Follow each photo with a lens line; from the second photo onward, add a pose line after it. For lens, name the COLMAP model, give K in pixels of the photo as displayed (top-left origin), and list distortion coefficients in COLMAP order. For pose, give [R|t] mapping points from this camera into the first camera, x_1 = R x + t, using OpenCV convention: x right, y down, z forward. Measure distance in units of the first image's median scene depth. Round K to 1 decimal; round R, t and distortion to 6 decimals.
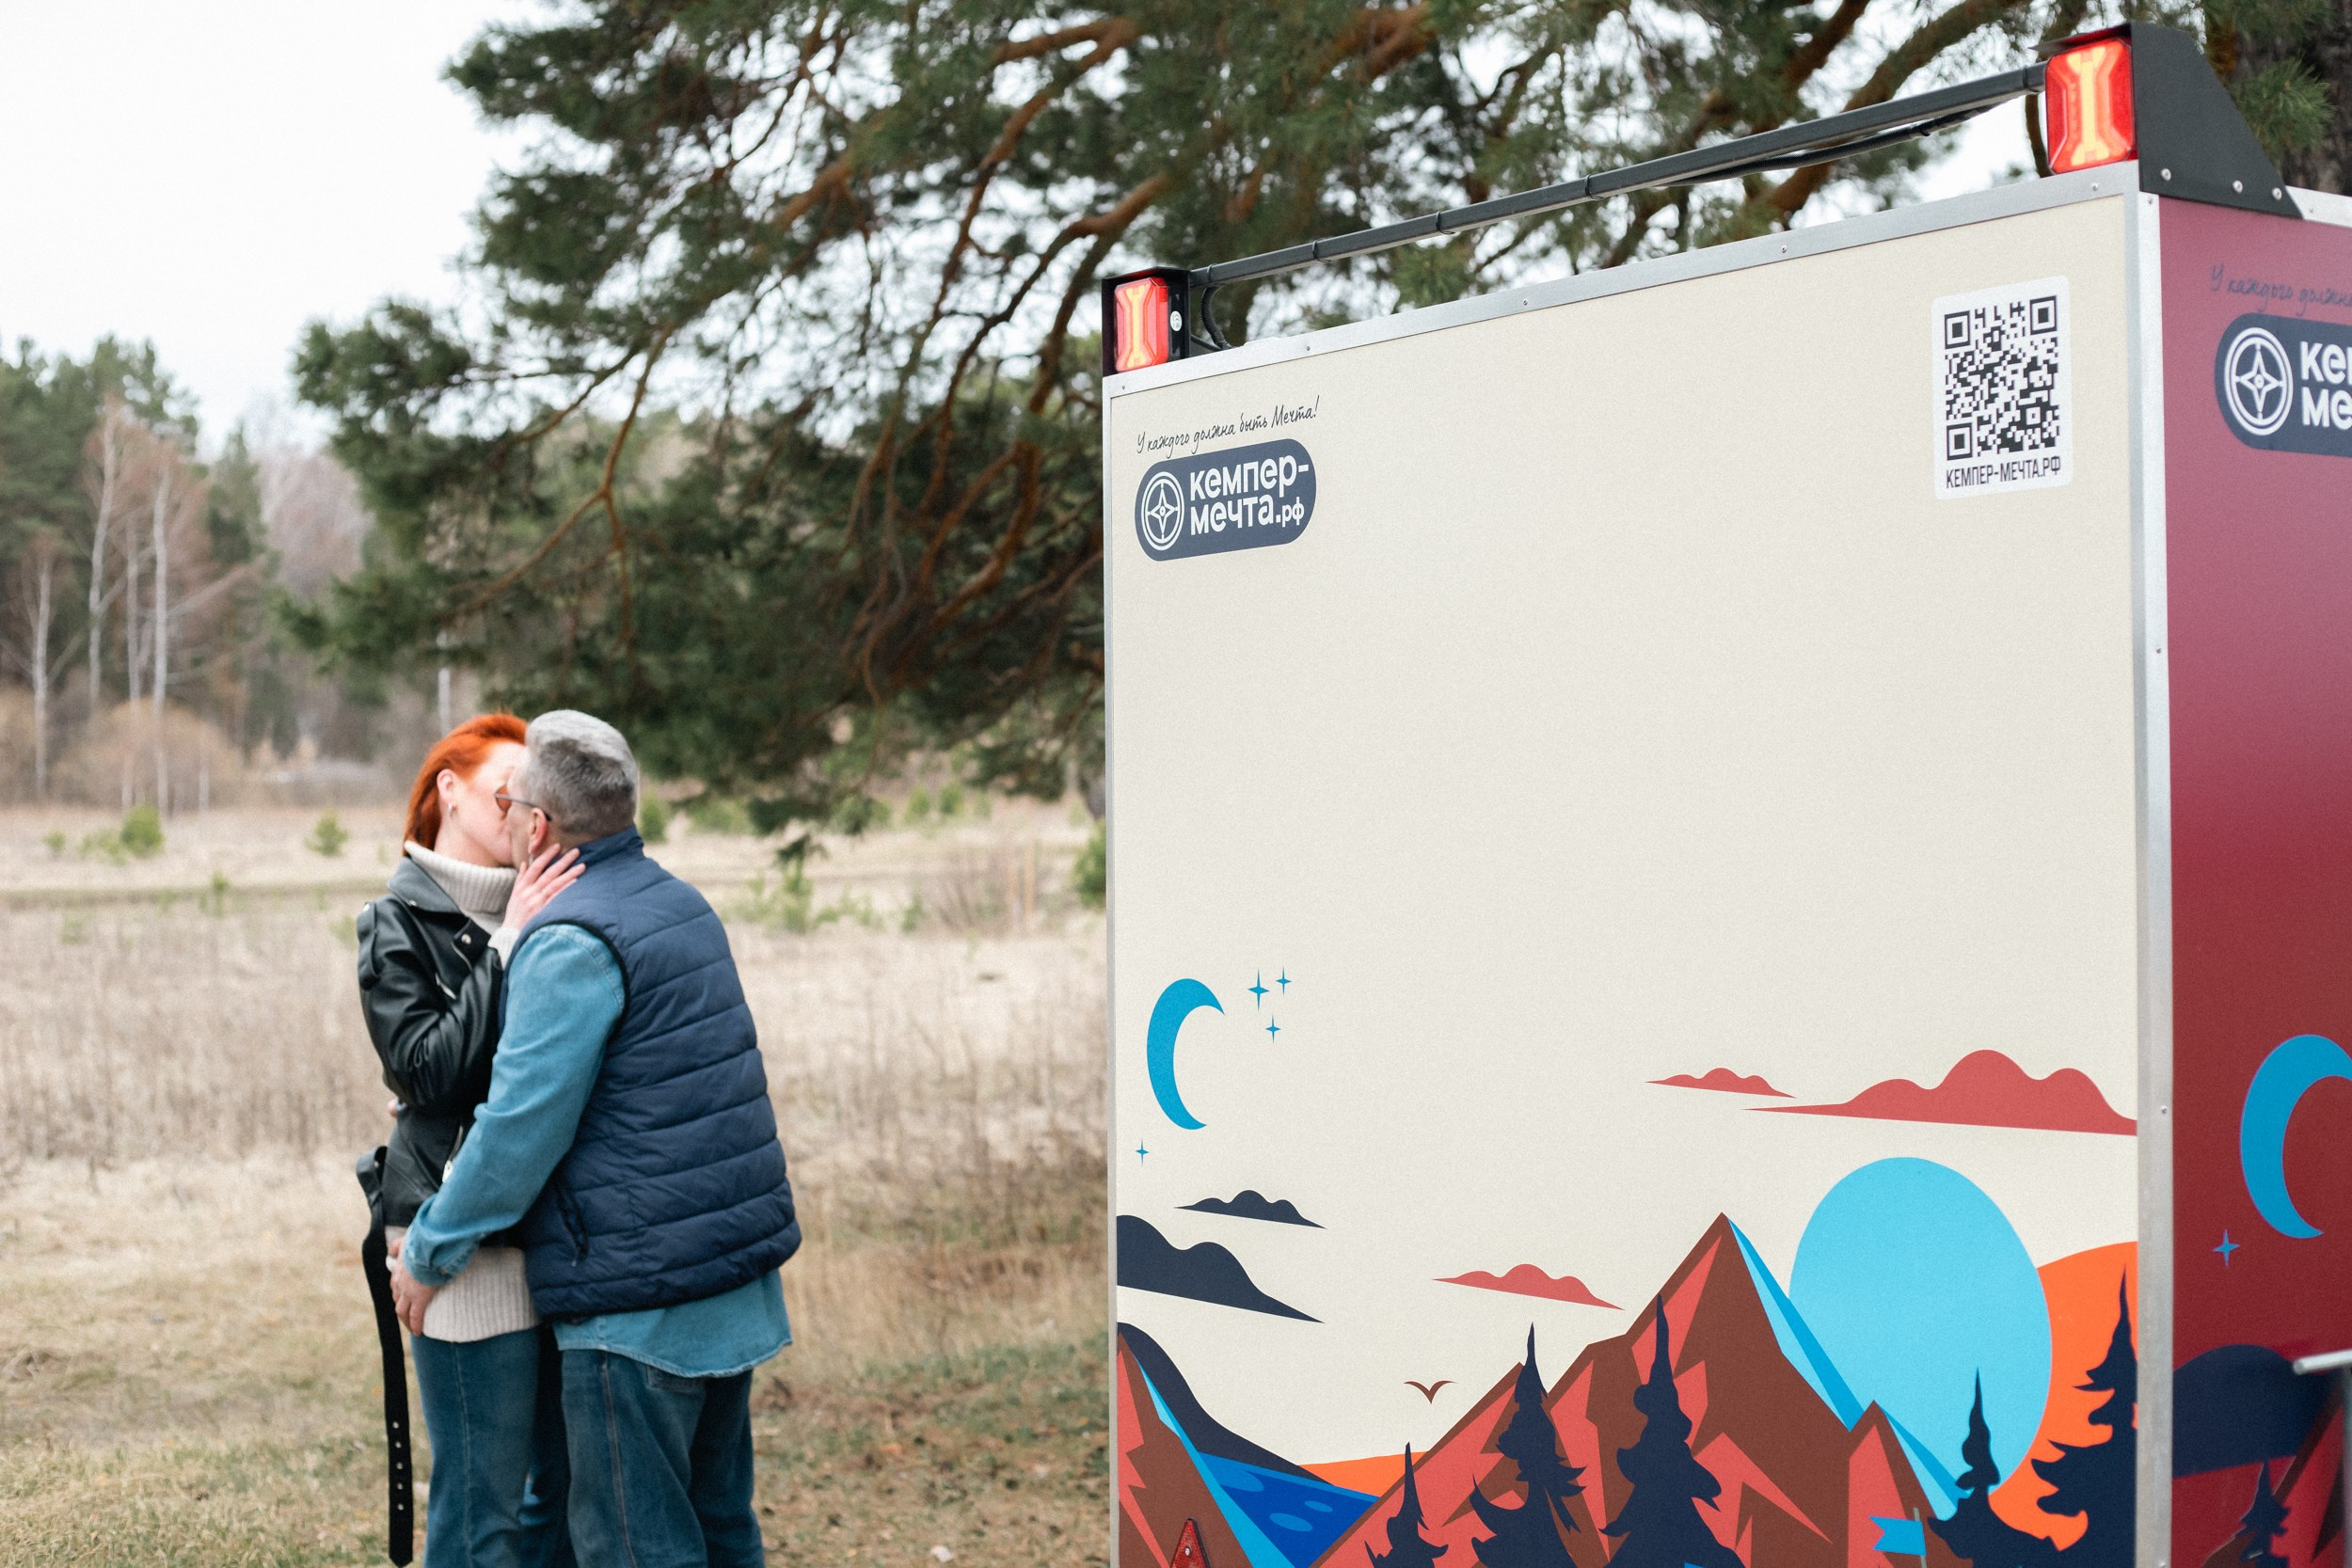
lens RADIAL K [[3397.7, 0, 1130.5], [0, 3397.7, 763.2], [0, 0, 1]] dist [-0.102557, 0.000000]
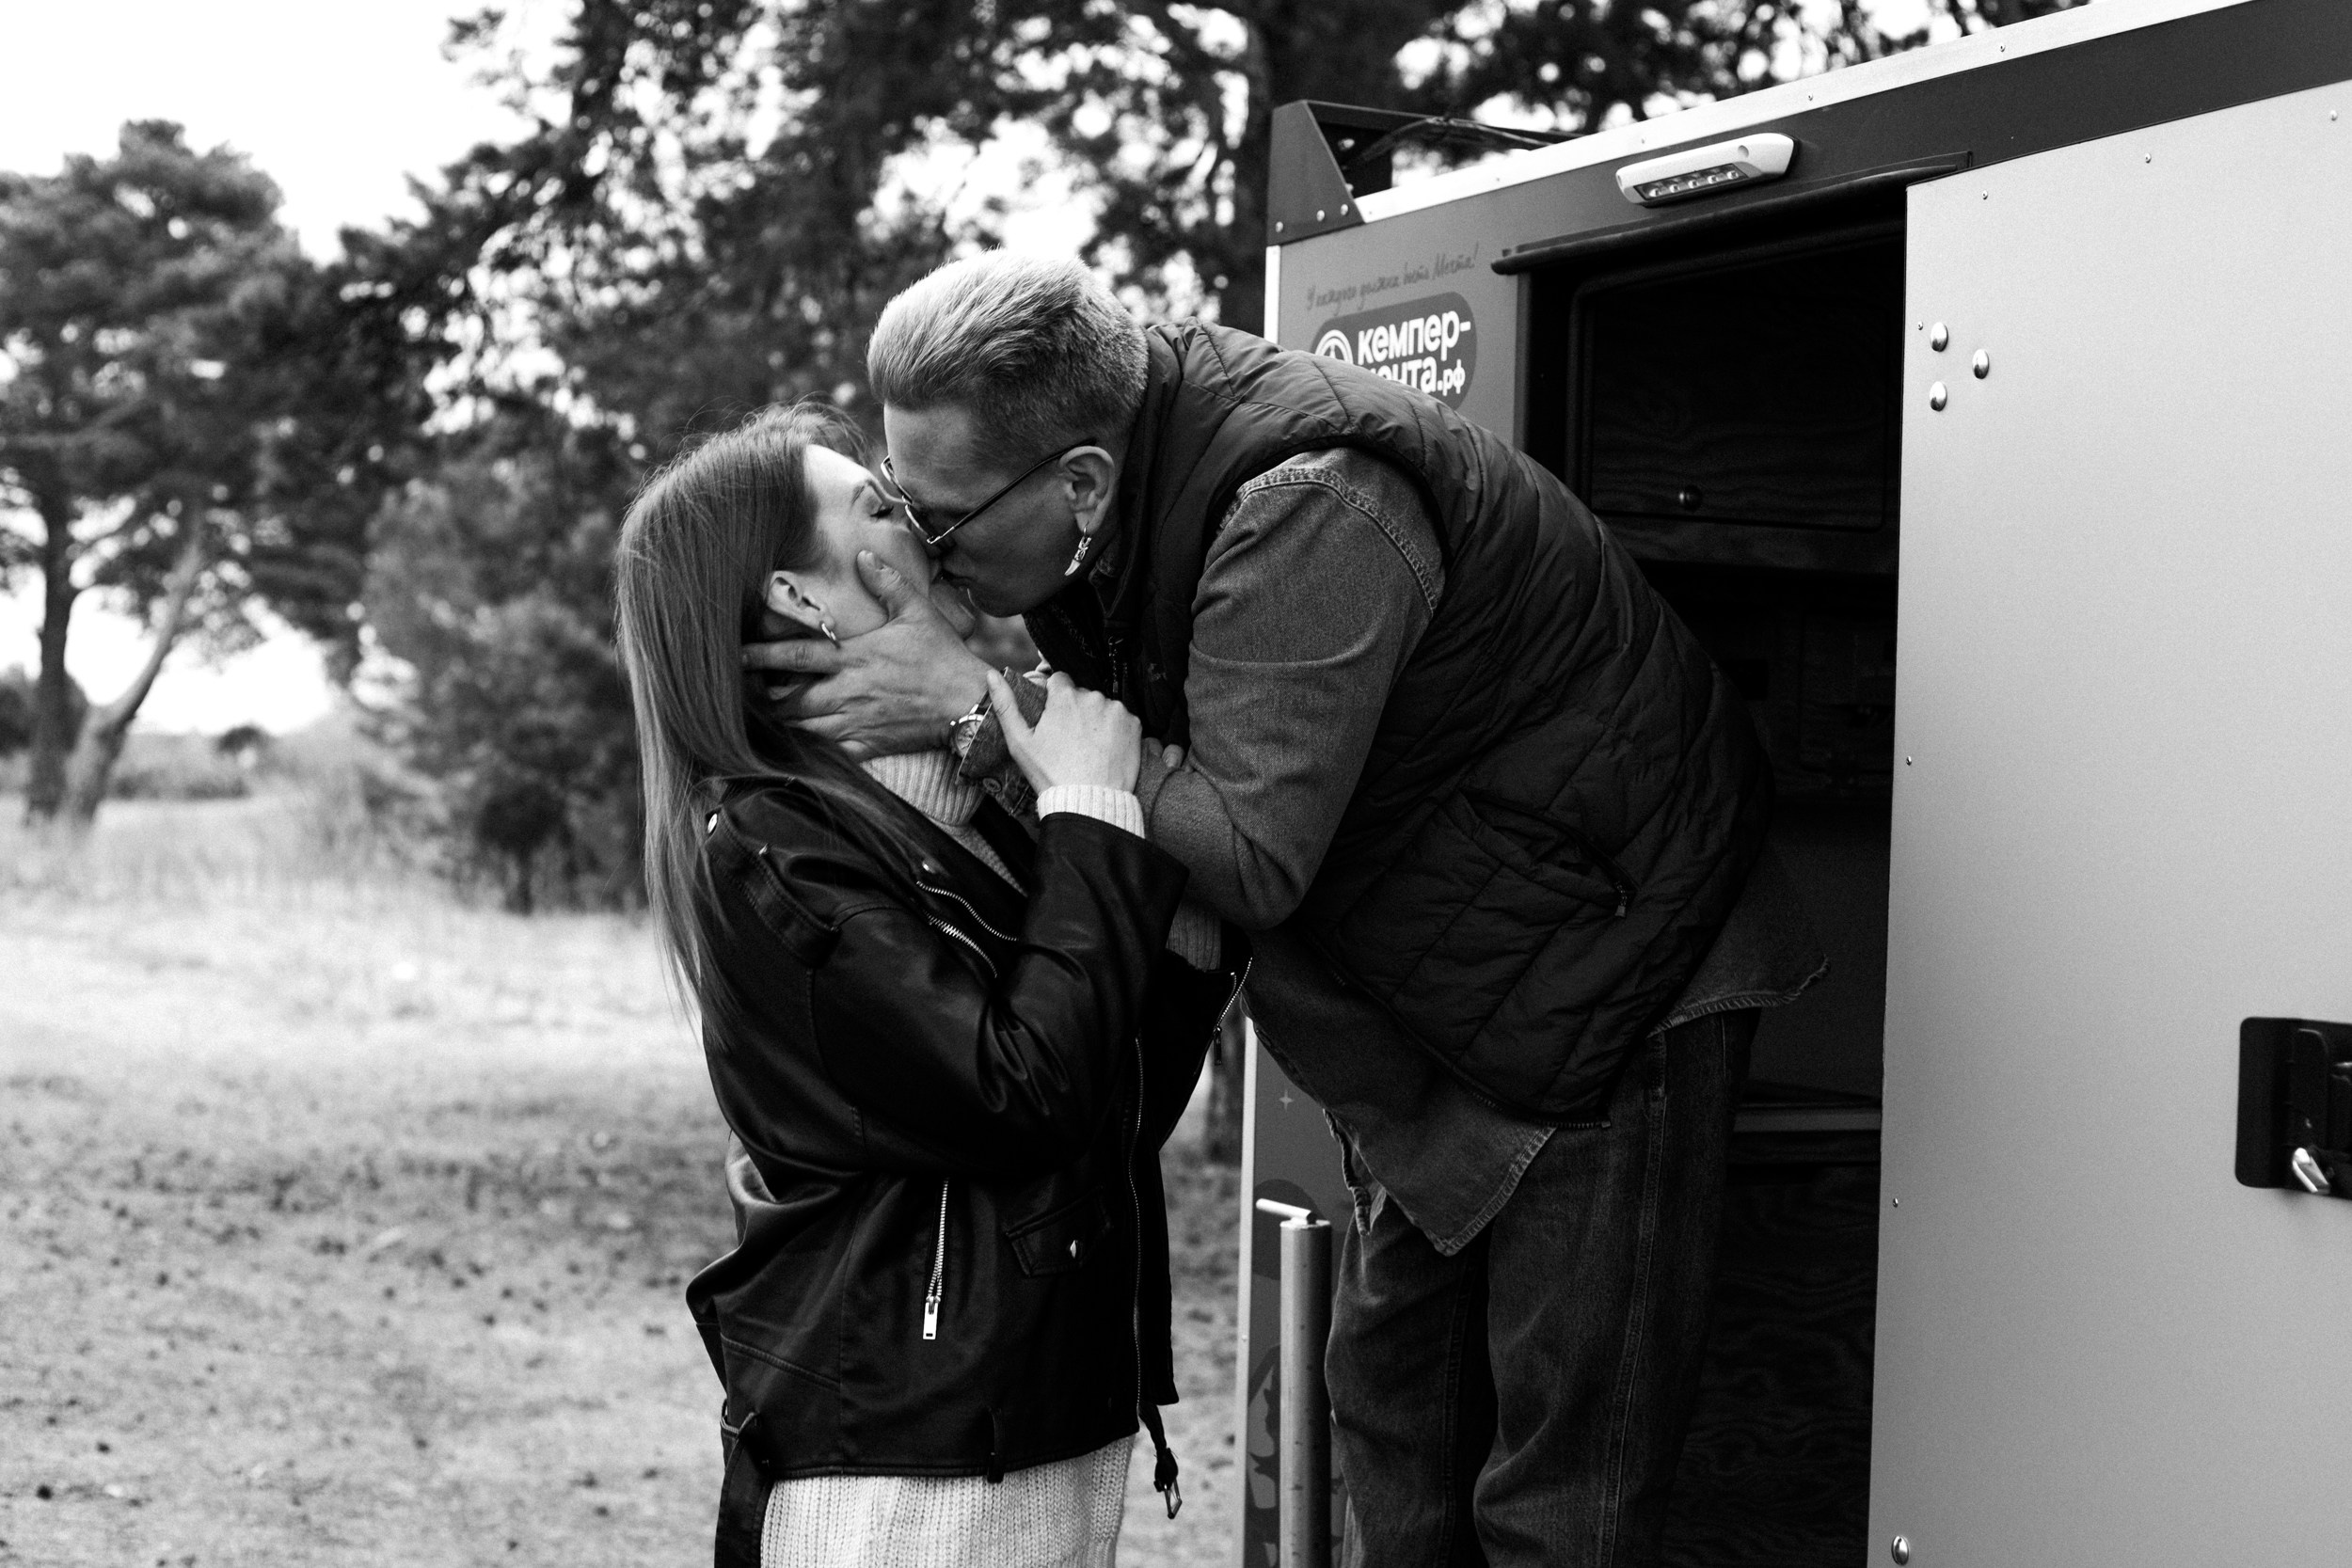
lens RADIAL K [[3808.4, 0, 1181.0], [0, 3808.4, 850.0], [0, 0, 1]] dist [-0.088820, 0.000000]
pose [[-0.162611, 0.026571, -0.986332, 1.263735], [0.002328, 0.999645, 0.026546, 0.012890], [0.986687, 0.002020, -0.162616, 0.882814]]
